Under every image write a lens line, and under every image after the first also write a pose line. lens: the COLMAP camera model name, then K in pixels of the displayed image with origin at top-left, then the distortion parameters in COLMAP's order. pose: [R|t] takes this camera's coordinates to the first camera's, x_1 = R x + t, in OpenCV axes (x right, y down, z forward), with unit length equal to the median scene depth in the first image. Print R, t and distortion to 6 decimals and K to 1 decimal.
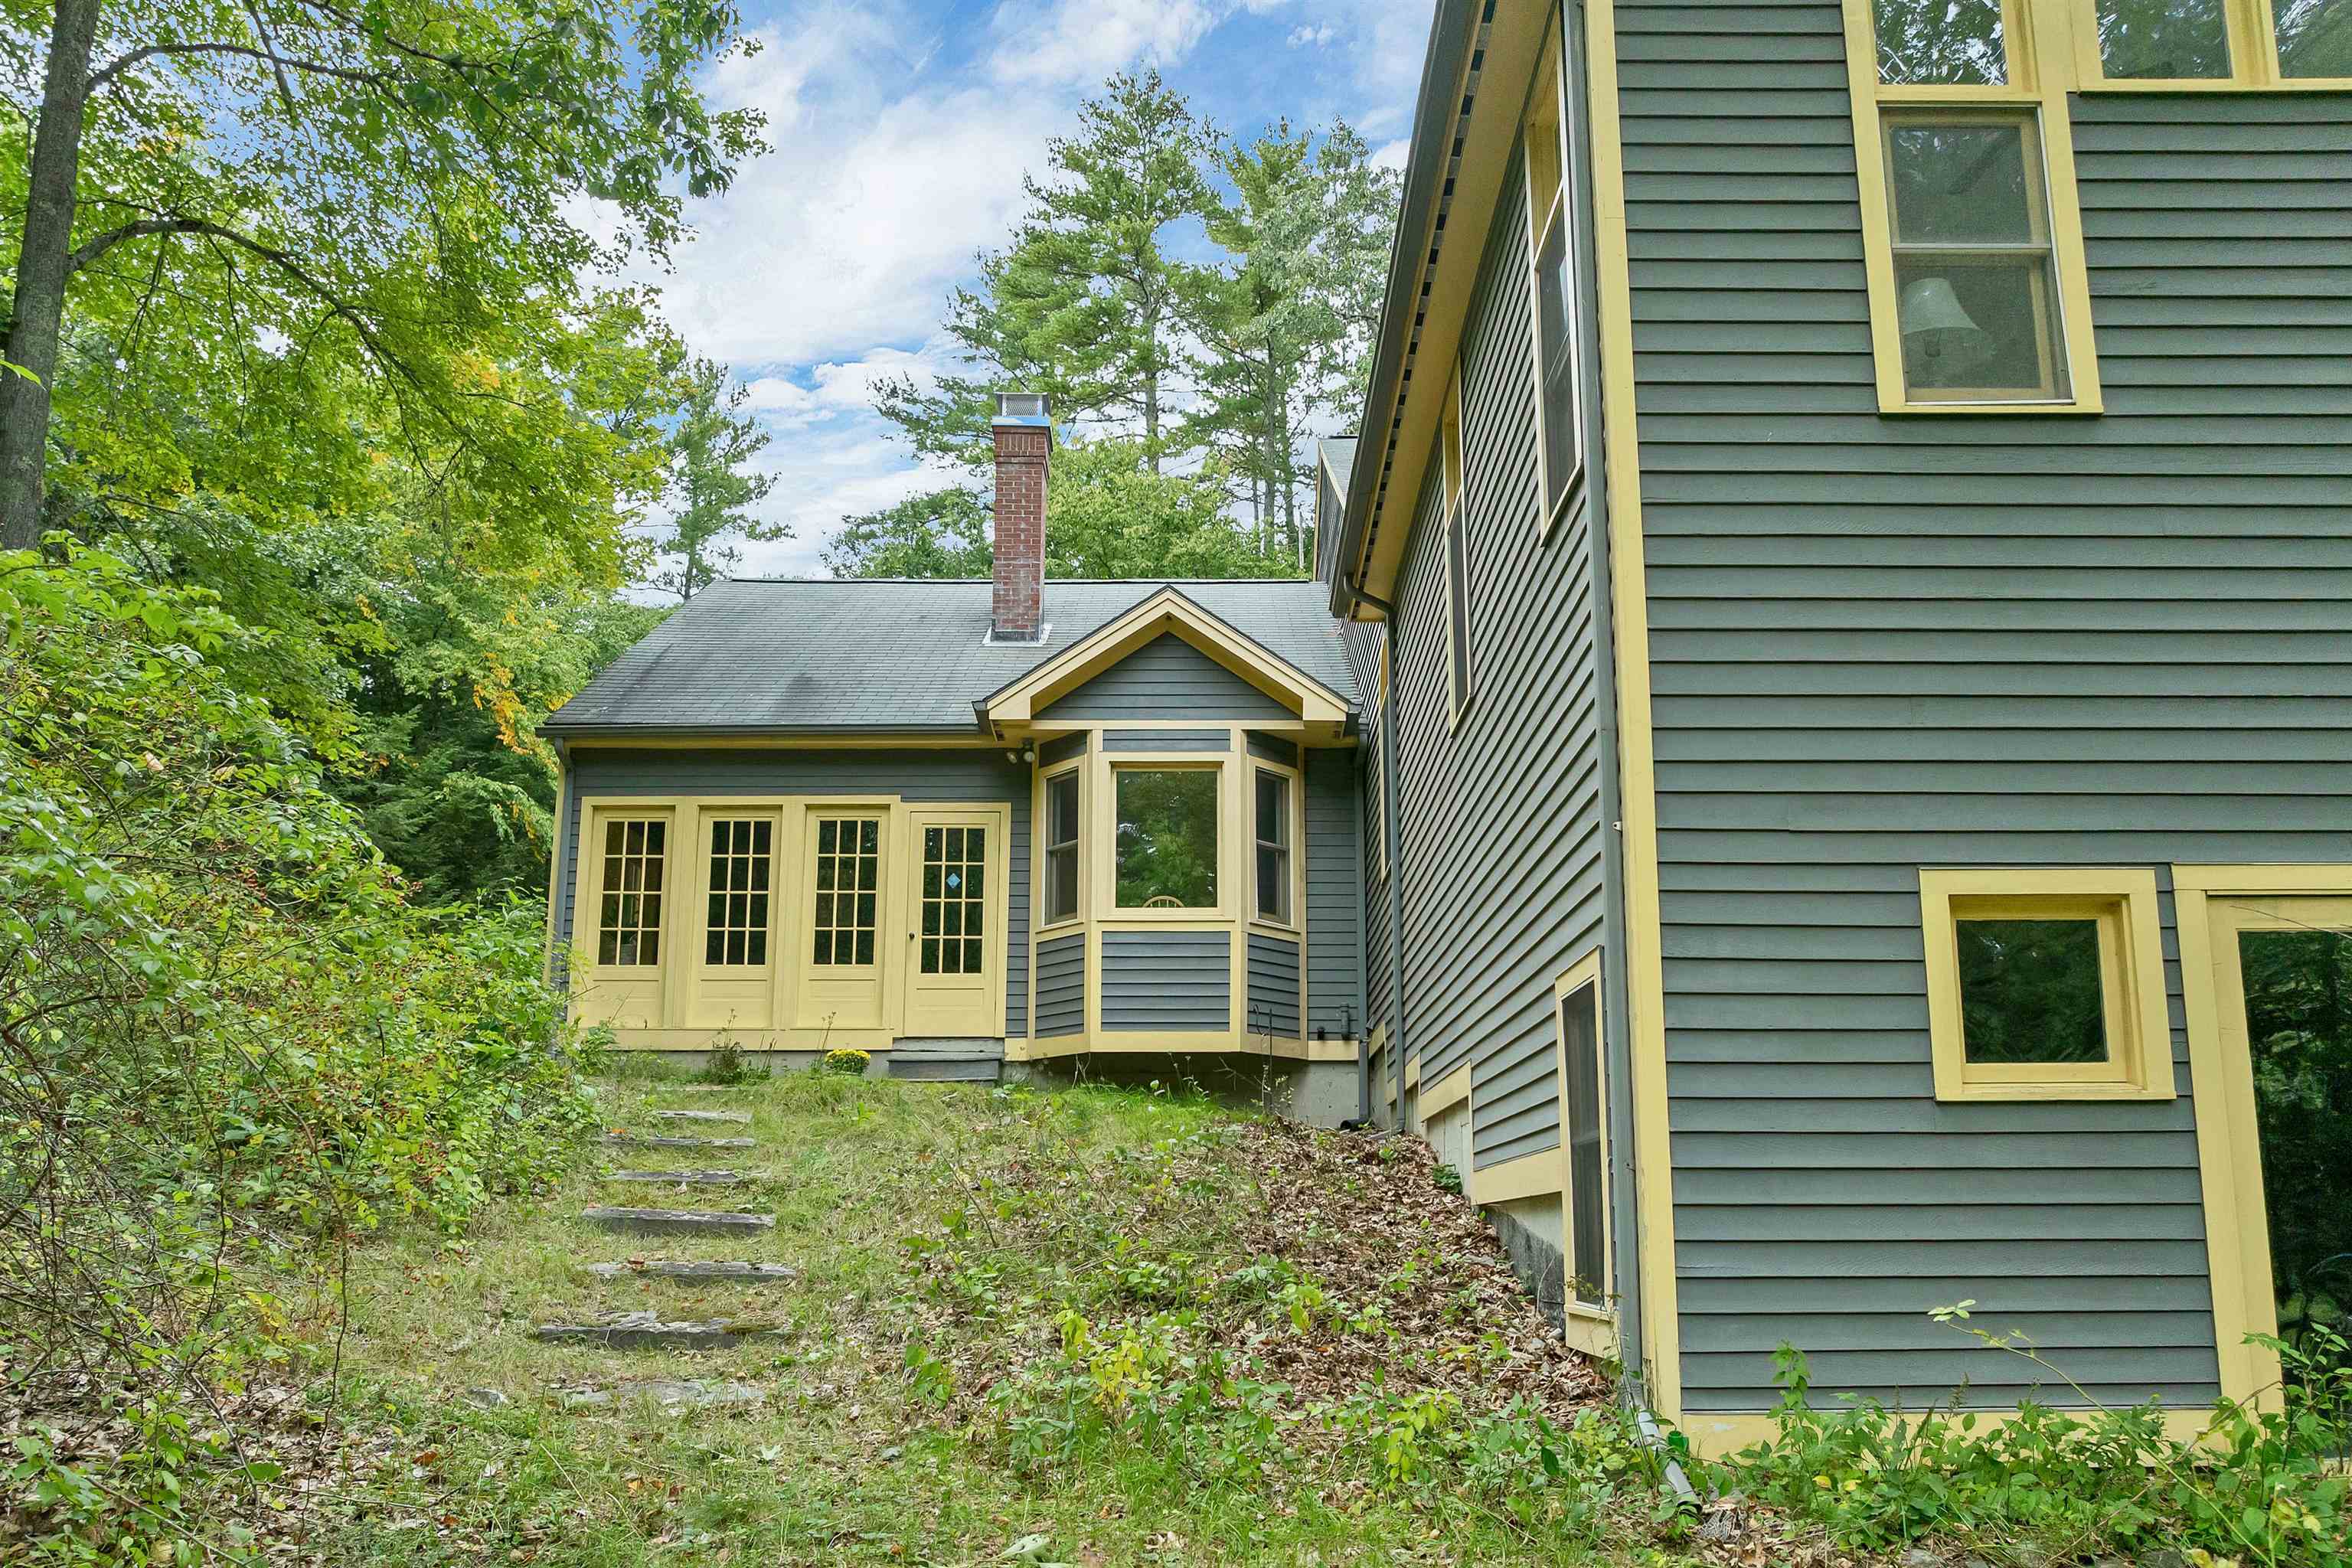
lens RADIAL K [[1743.3, 0, 1180.7], [0, 1743.3, 890.6], [0, 0, 1]] dist [-0.010319, -0.001366]
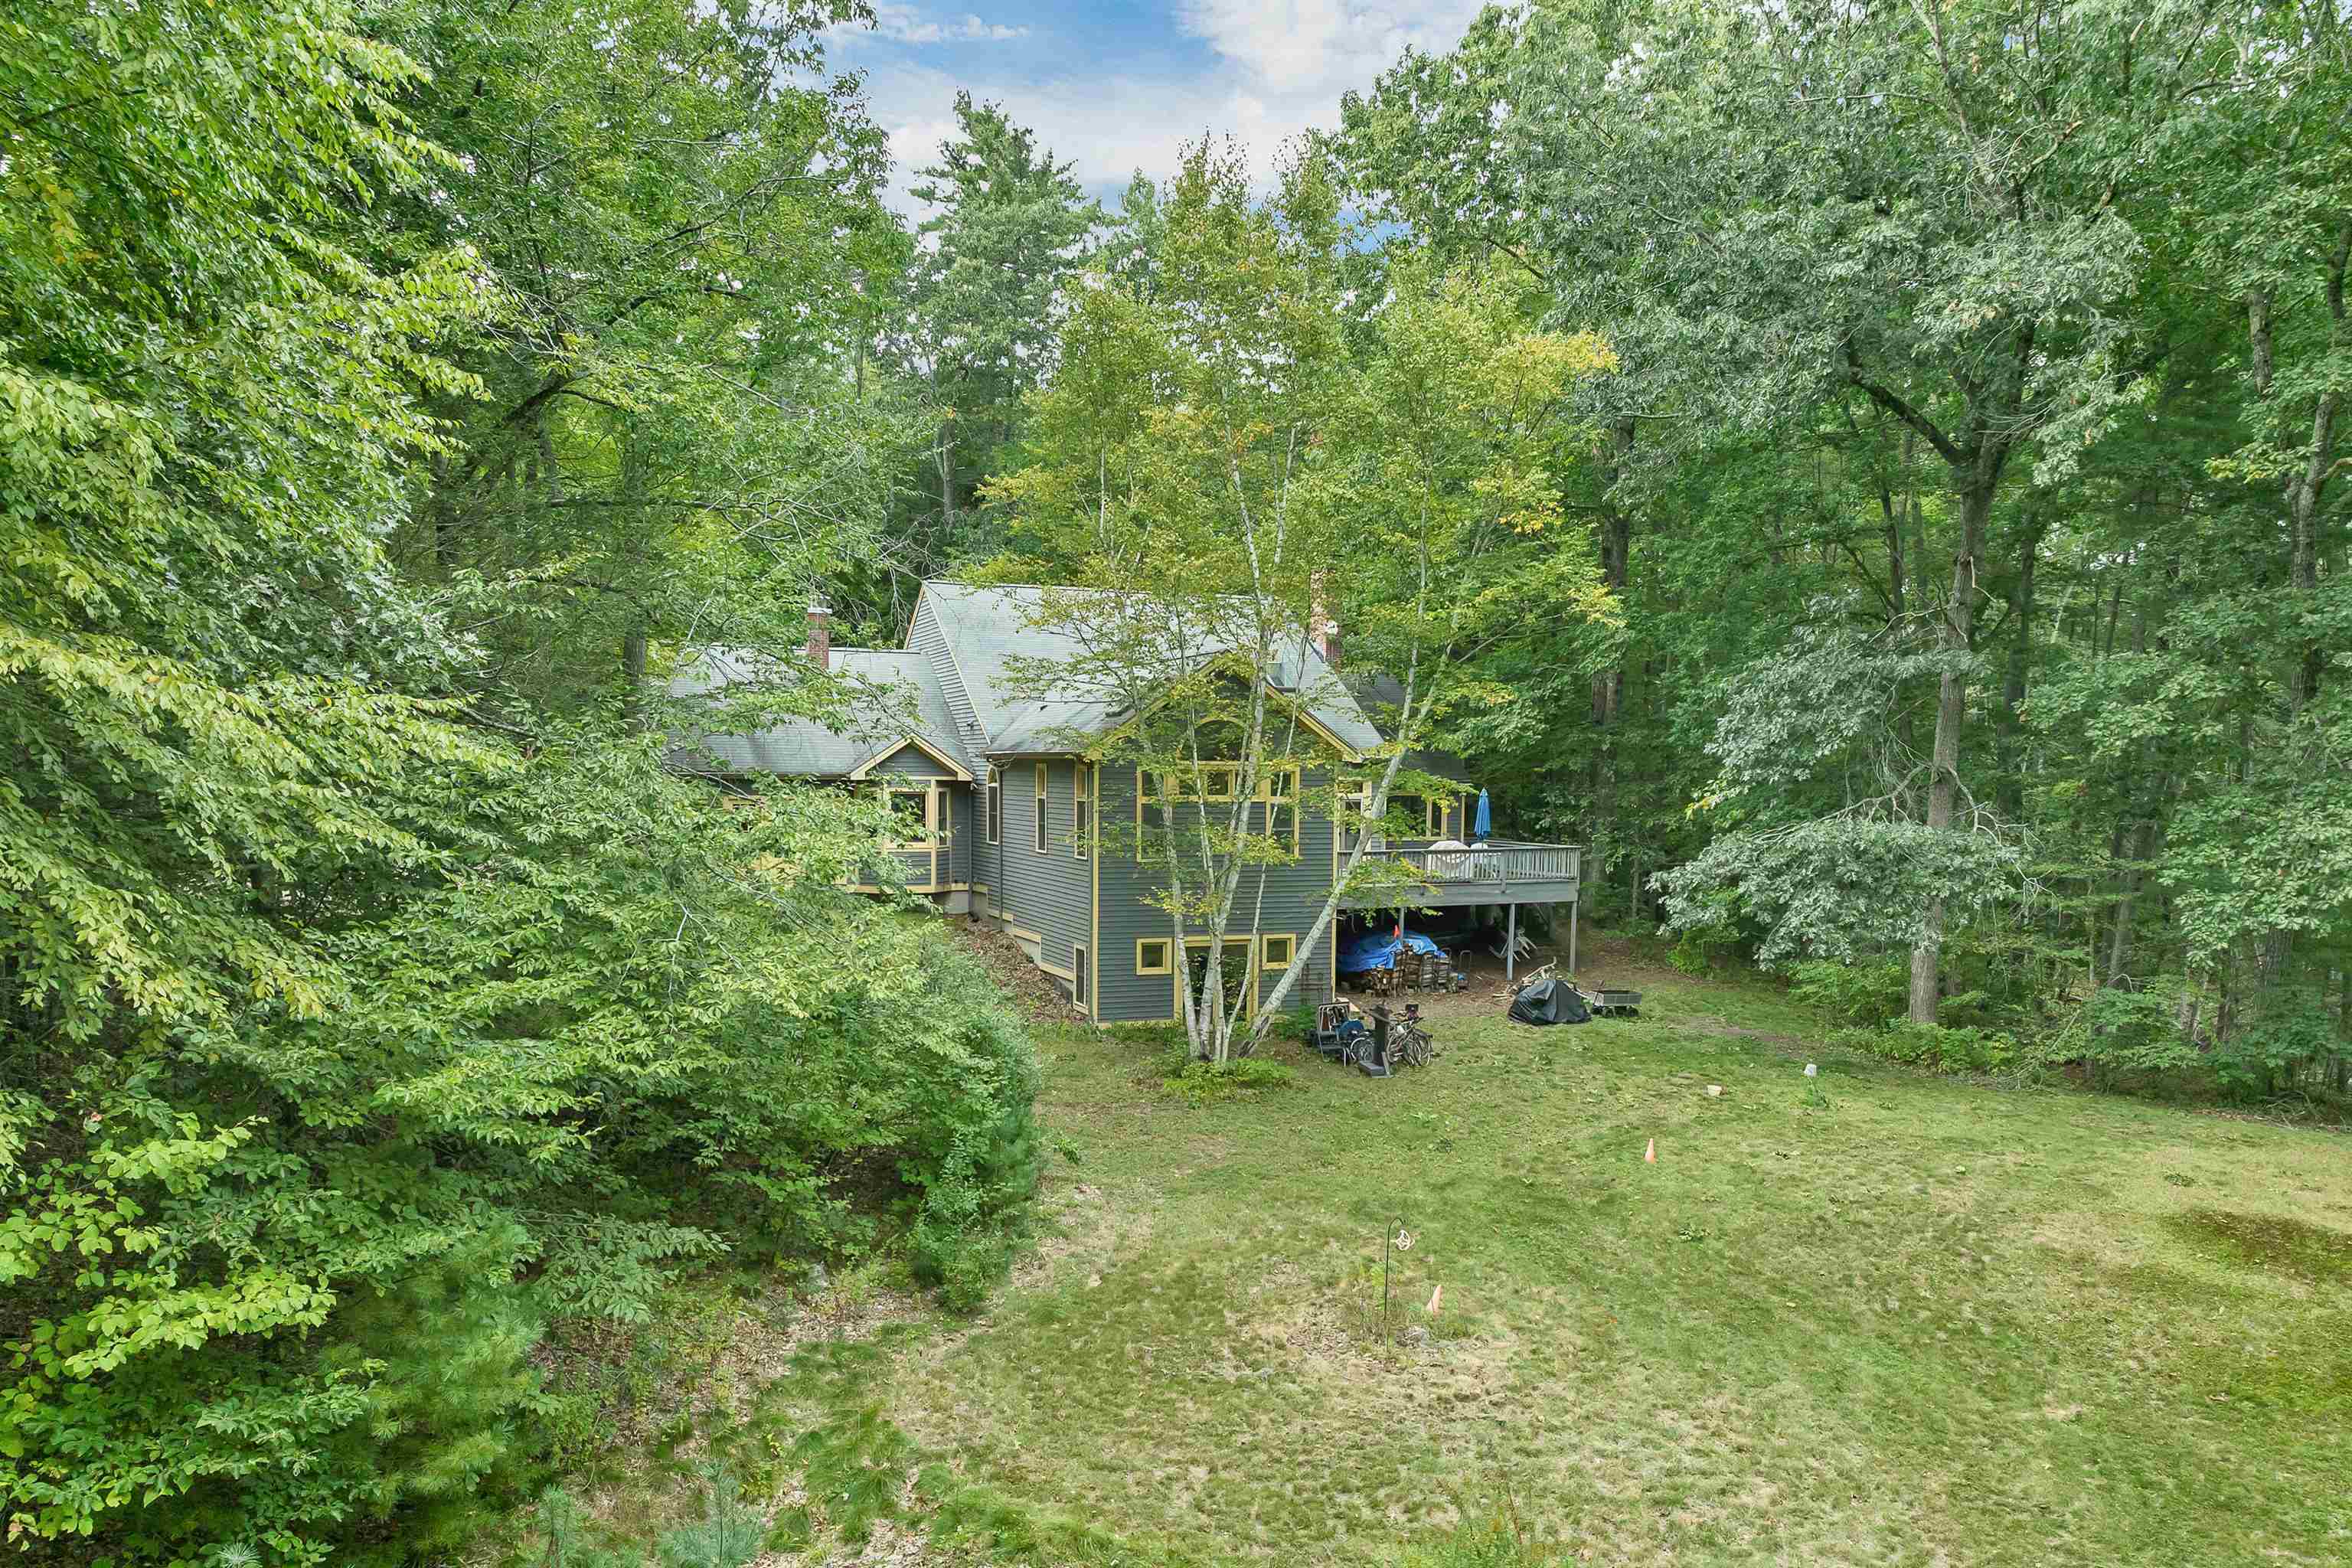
lens RADIAL K [[1733.9, 0, 1176.0], [0, 1733.9, 784.0], [0, 0, 1]] dist [-0.029357, -0.003903]
pose [[0.921580, -0.004189, 0.388166, -0.681278], [-0.077682, 0.977726, 0.194983, -0.648617], [-0.380337, -0.209845, 0.900727, -1.662371]]
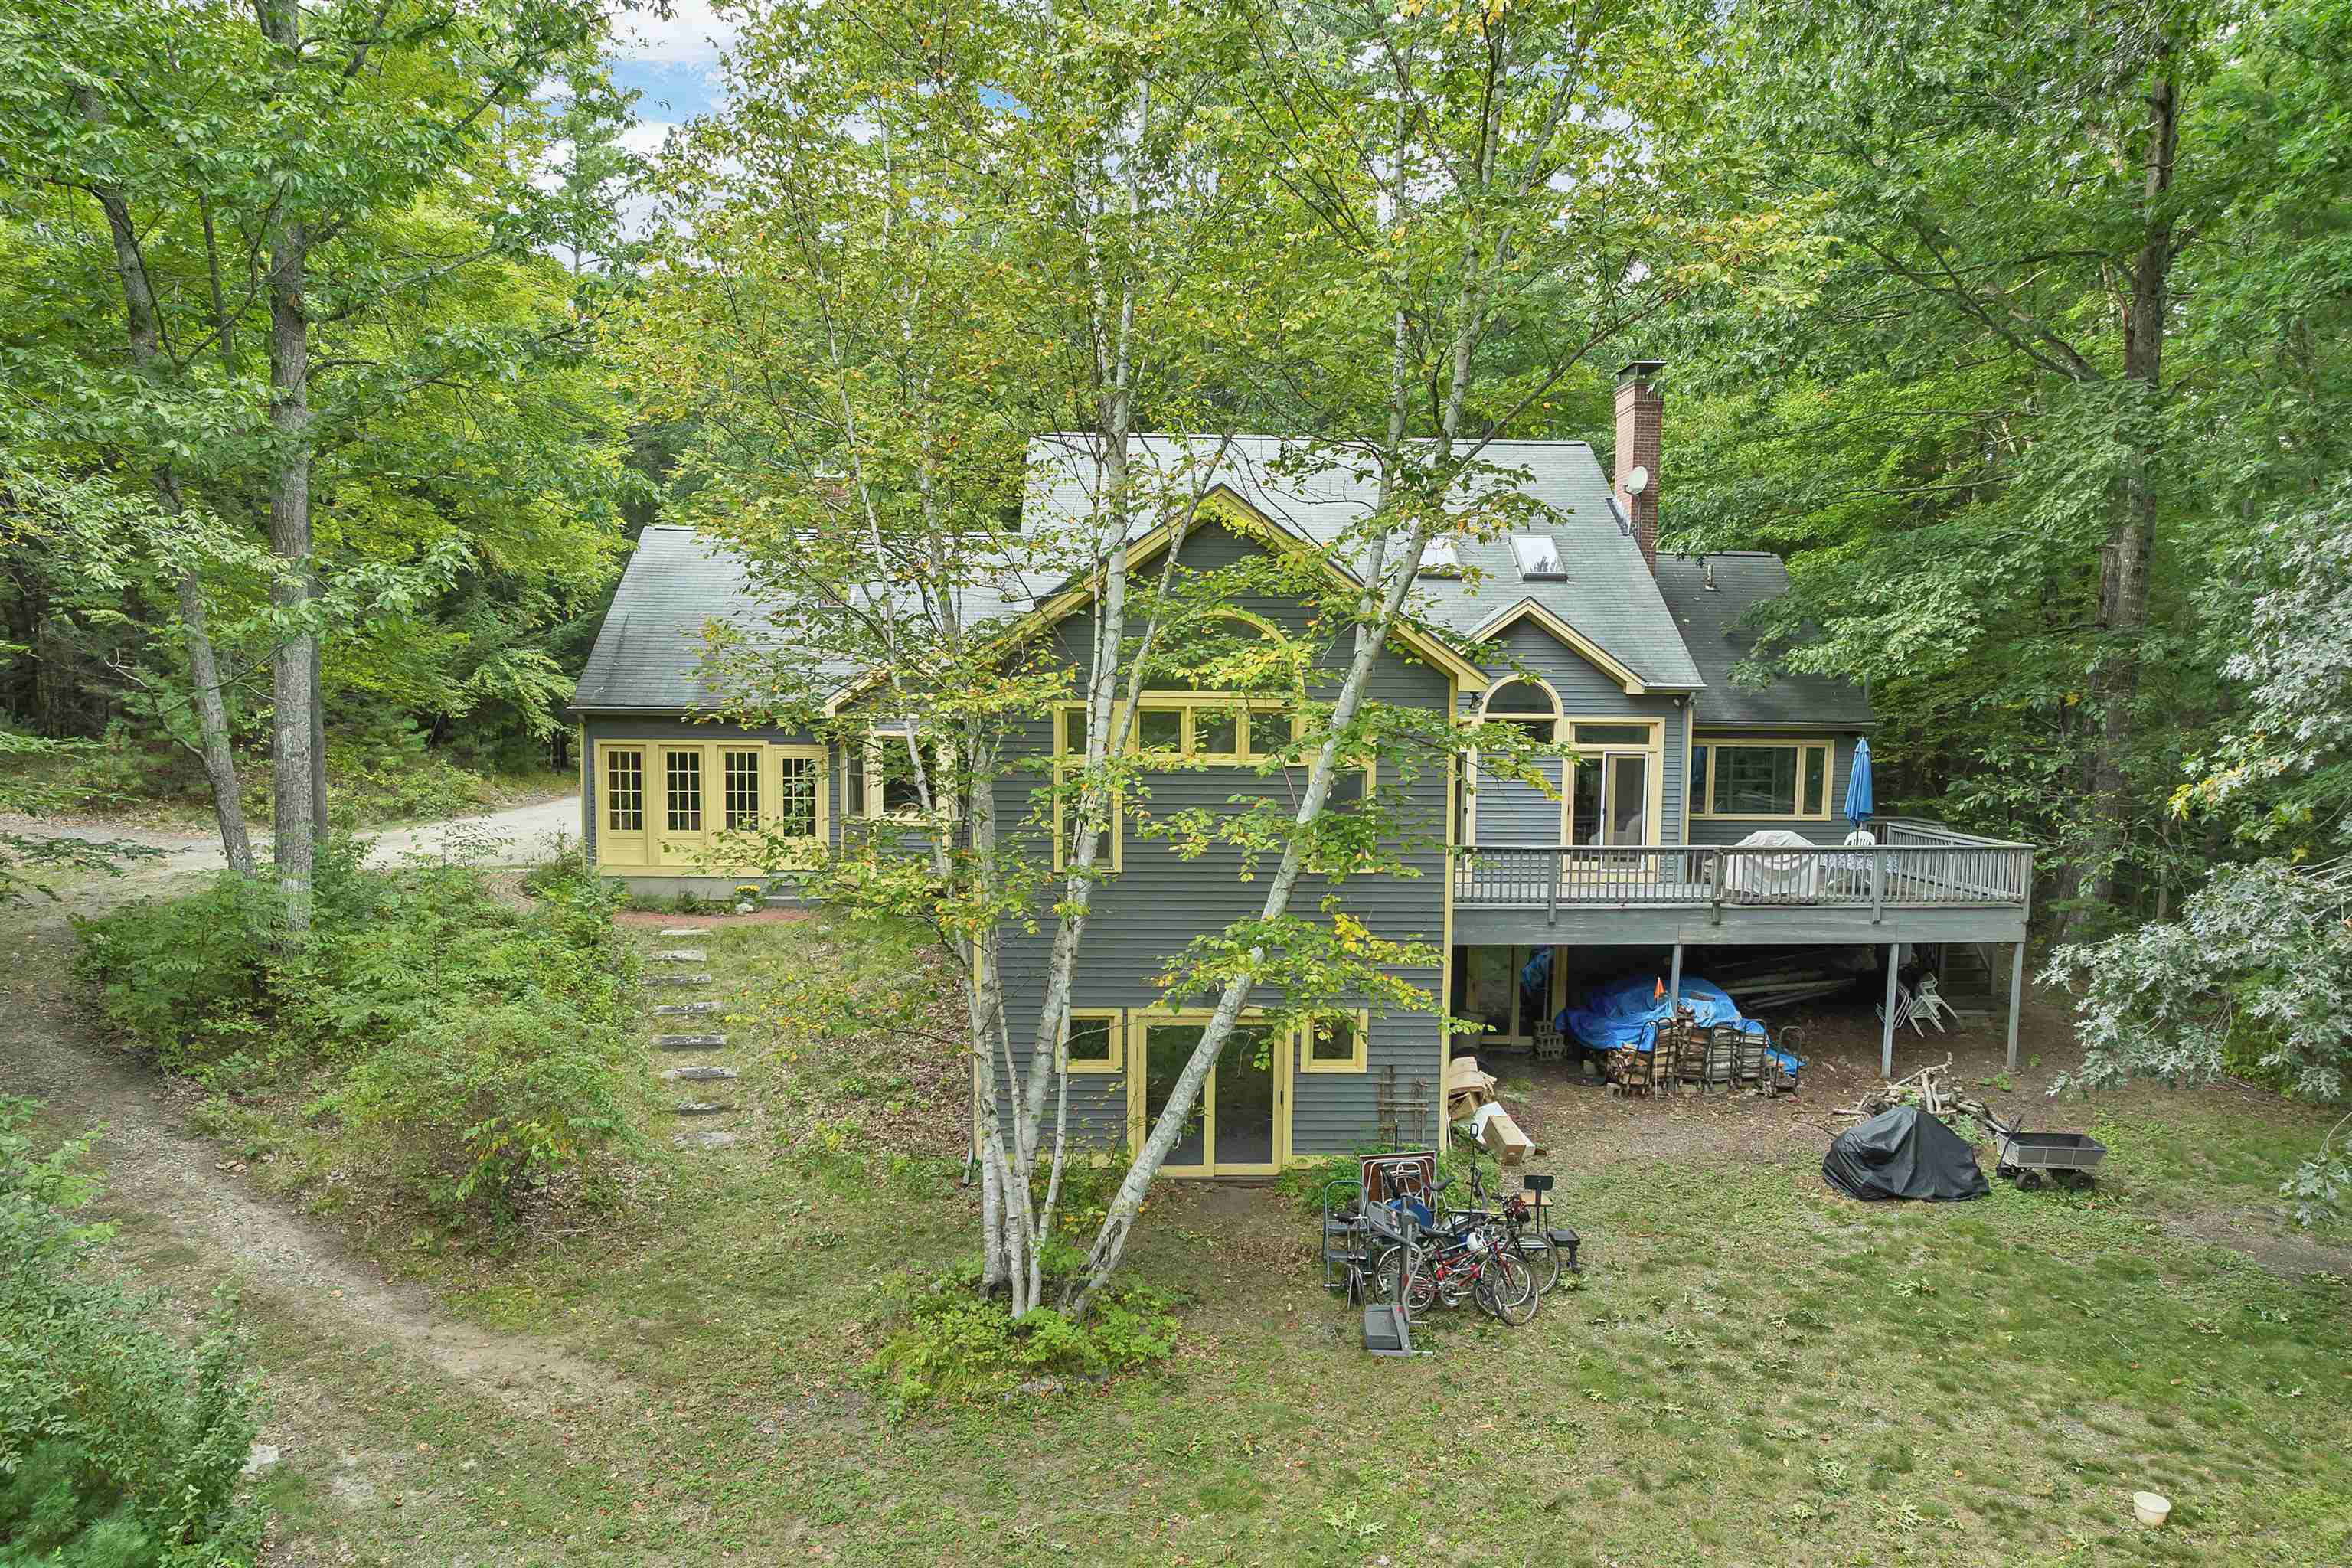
lens RADIAL K [[1733.9, 0, 1176.0], [0, 1733.9, 784.0], [0, 0, 1]] dist [-0.029357, -0.003903]
pose [[0.998164, -0.002315, 0.060527, 0.163278], [-0.012870, 0.968346, 0.249280, -0.482040], [-0.059188, -0.249601, 0.966538, -0.832754]]
